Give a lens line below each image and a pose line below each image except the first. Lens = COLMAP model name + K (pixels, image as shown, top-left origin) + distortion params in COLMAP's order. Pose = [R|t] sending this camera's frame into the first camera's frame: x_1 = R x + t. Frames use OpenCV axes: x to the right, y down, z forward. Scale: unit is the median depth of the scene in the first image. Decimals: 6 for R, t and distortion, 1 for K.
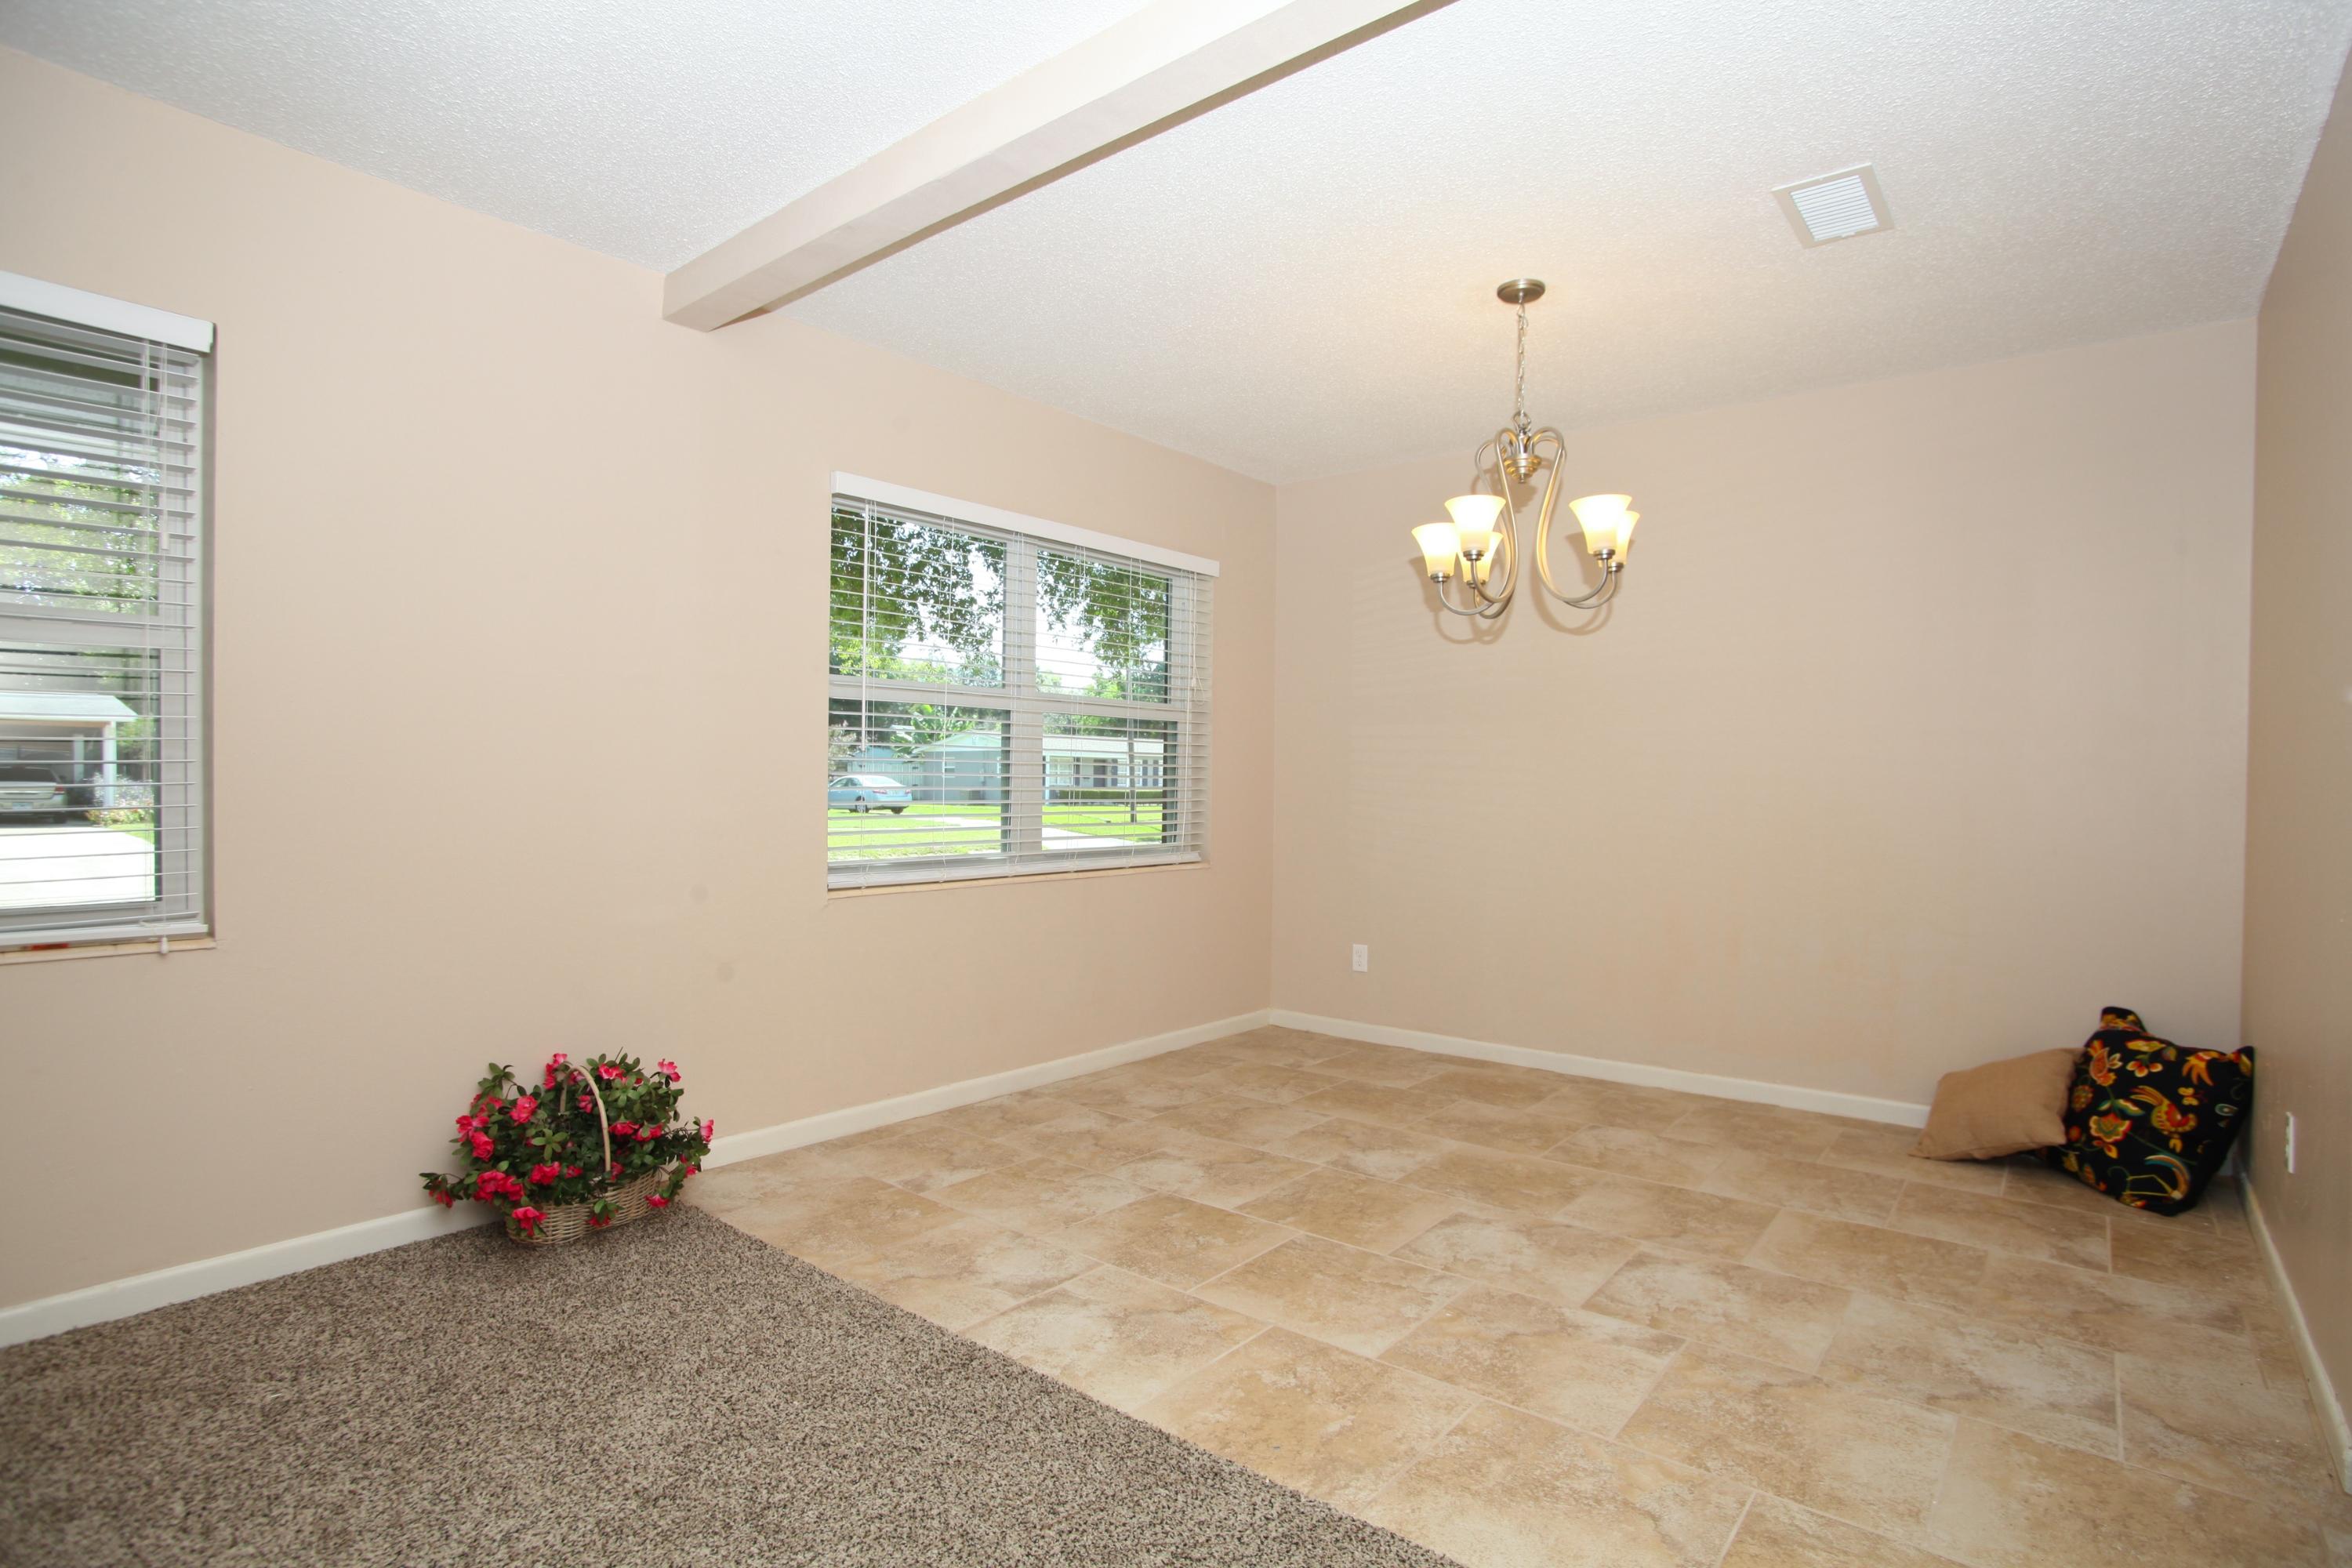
lens RADIAL K [[1164.7, 0, 1135.6], [0, 1164.7, 785.4], [0, 0, 1]] dist [-0.082981, 0.032017]
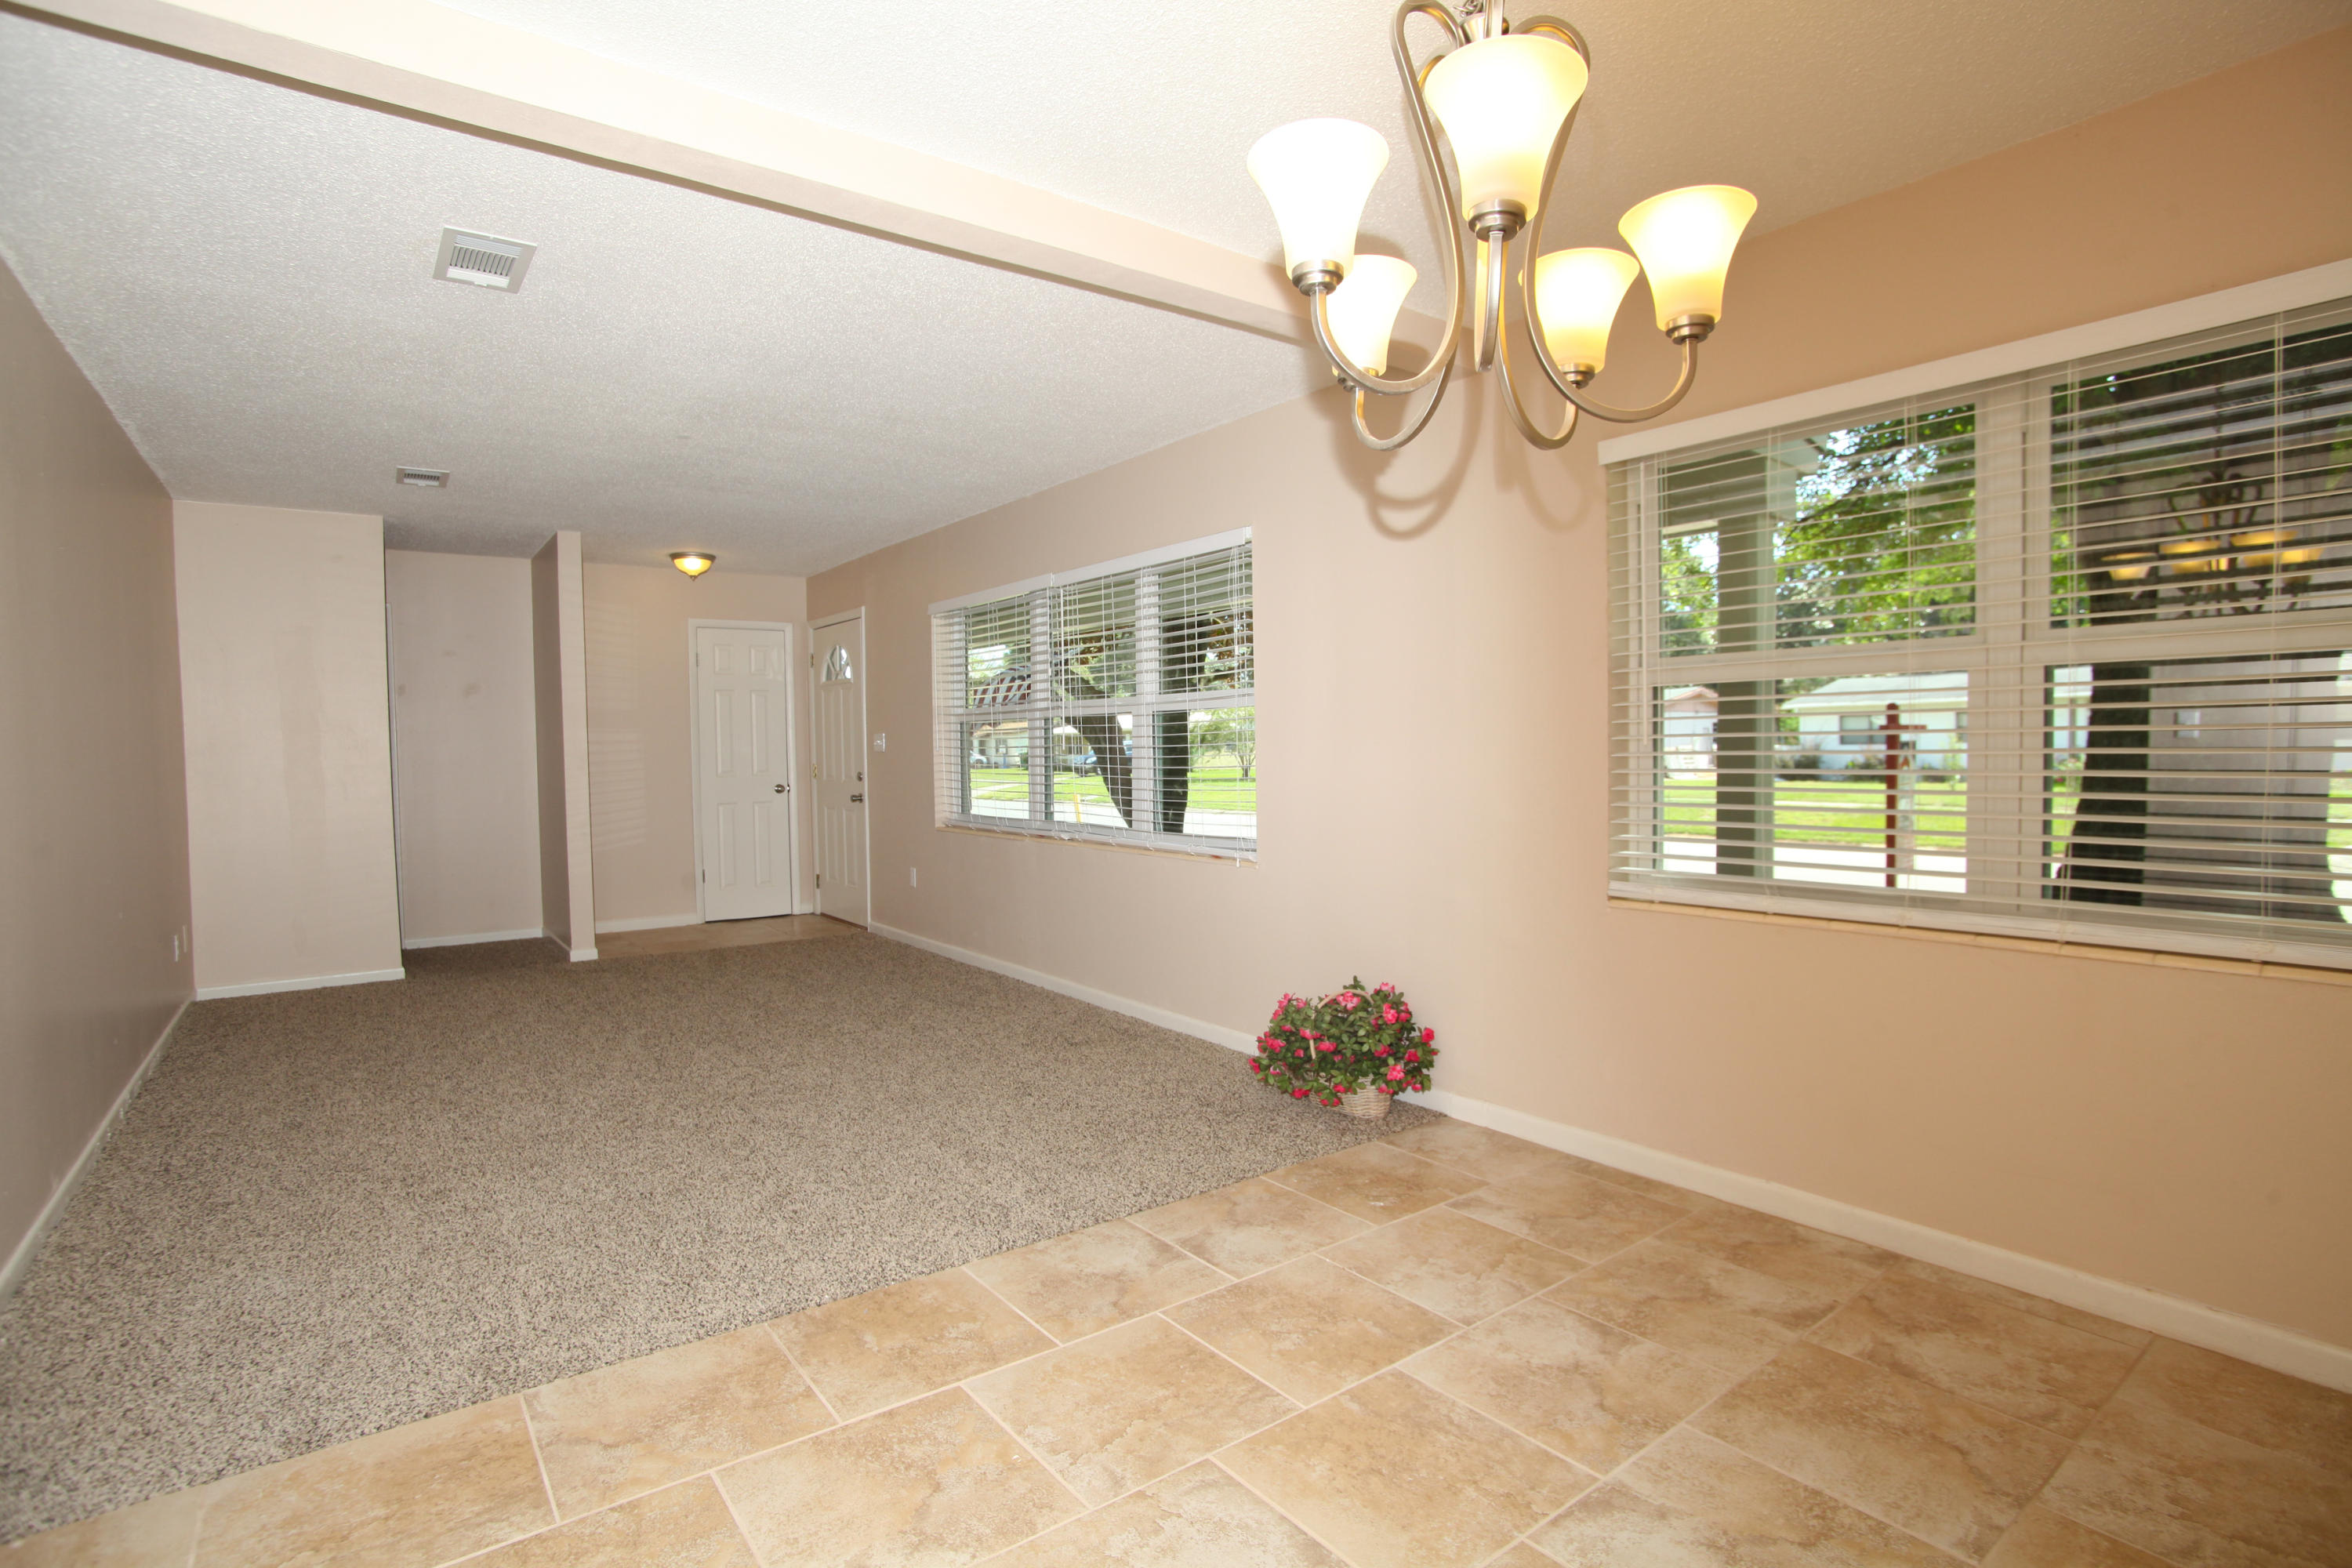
lens RADIAL K [[1151.3, 0, 1150.1], [0, 1151.3, 782.2], [0, 0, 1]] dist [-0.080313, 0.034021]
pose [[-0.230295, 0.016816, -0.972975, 0.750865], [0.012074, 0.999823, 0.014423, -0.011634], [0.973046, -0.008426, -0.230458, 0.952513]]
